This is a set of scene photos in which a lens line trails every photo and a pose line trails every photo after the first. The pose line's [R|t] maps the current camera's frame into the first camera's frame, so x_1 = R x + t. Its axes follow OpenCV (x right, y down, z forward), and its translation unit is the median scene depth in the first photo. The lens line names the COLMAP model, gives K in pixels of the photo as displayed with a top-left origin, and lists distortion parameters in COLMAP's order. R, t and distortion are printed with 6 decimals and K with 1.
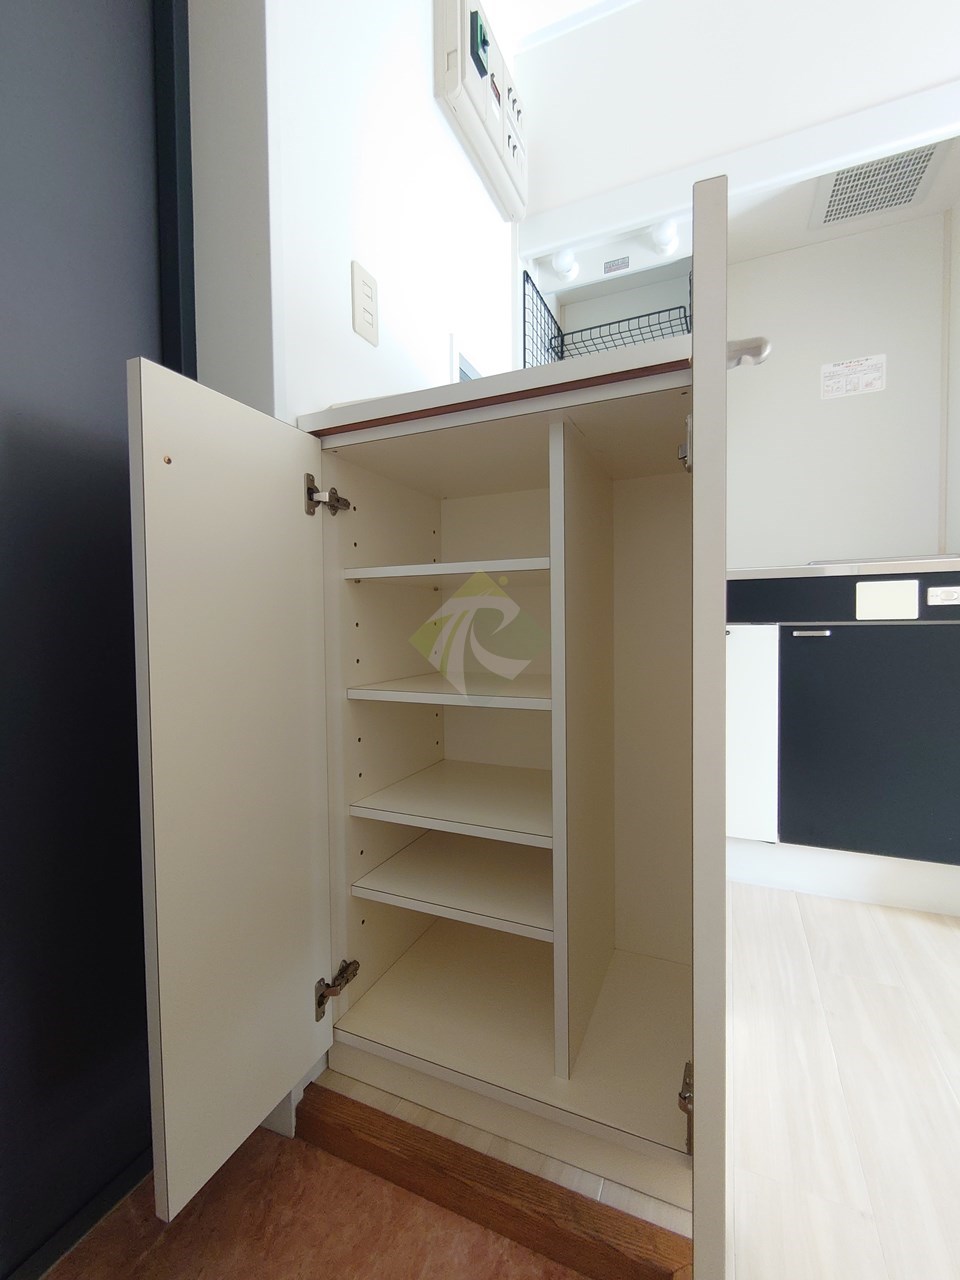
lens RADIAL K [[554.9, 0, 482.5], [0, 554.9, 645.3], [0, 0, 1]] dist [0.000943, -0.000865]
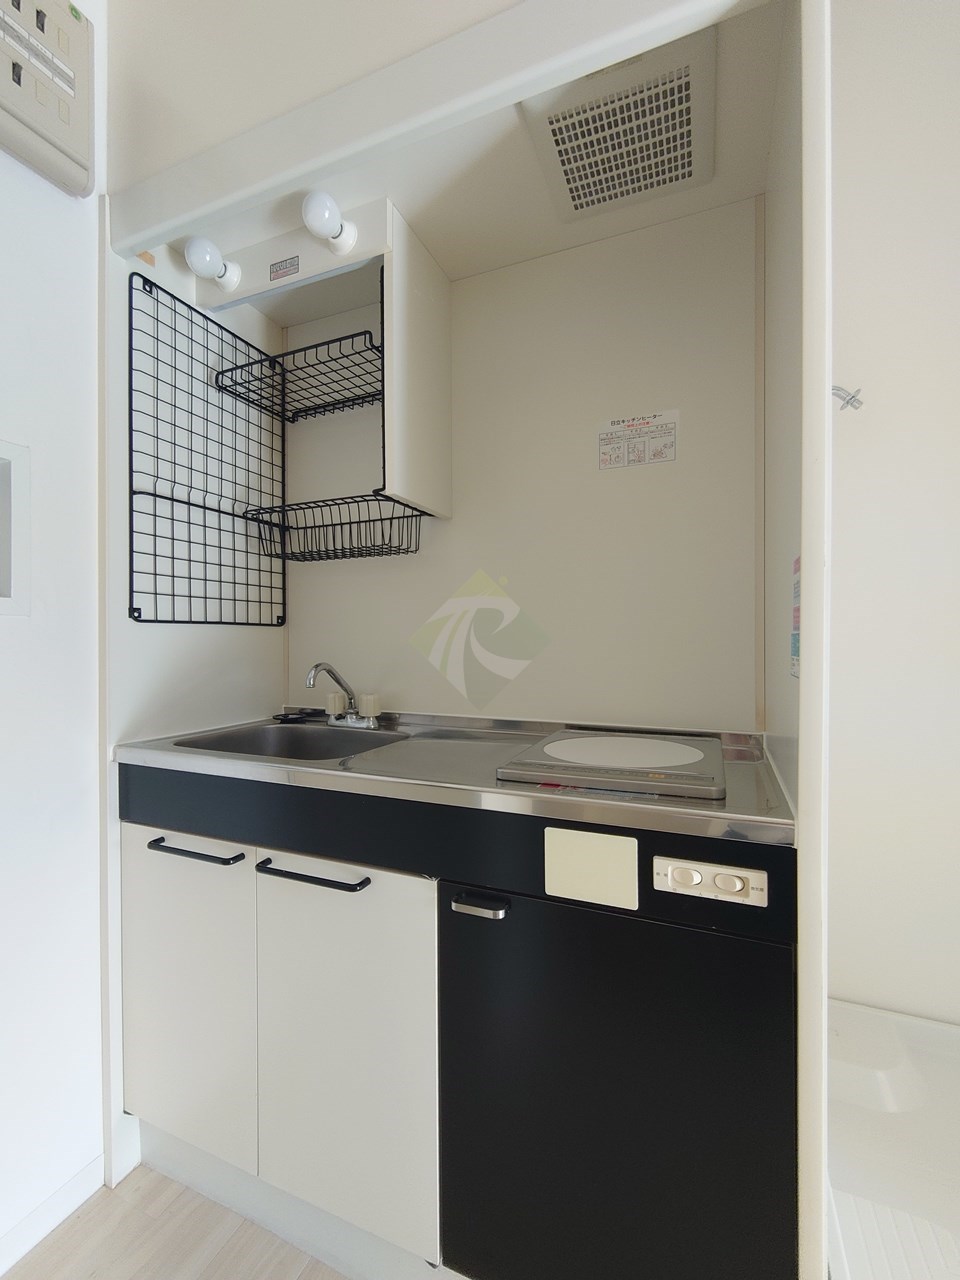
lens RADIAL K [[554.9, 0, 482.5], [0, 554.9, 645.3], [0, 0, 1]] dist [0.000943, -0.000865]
pose [[0.999728, 0.009814, 0.021179, 0.592901], [-0.009070, 0.999348, -0.034960, -0.270856], [-0.021508, 0.034758, 0.999164, 0.440556]]
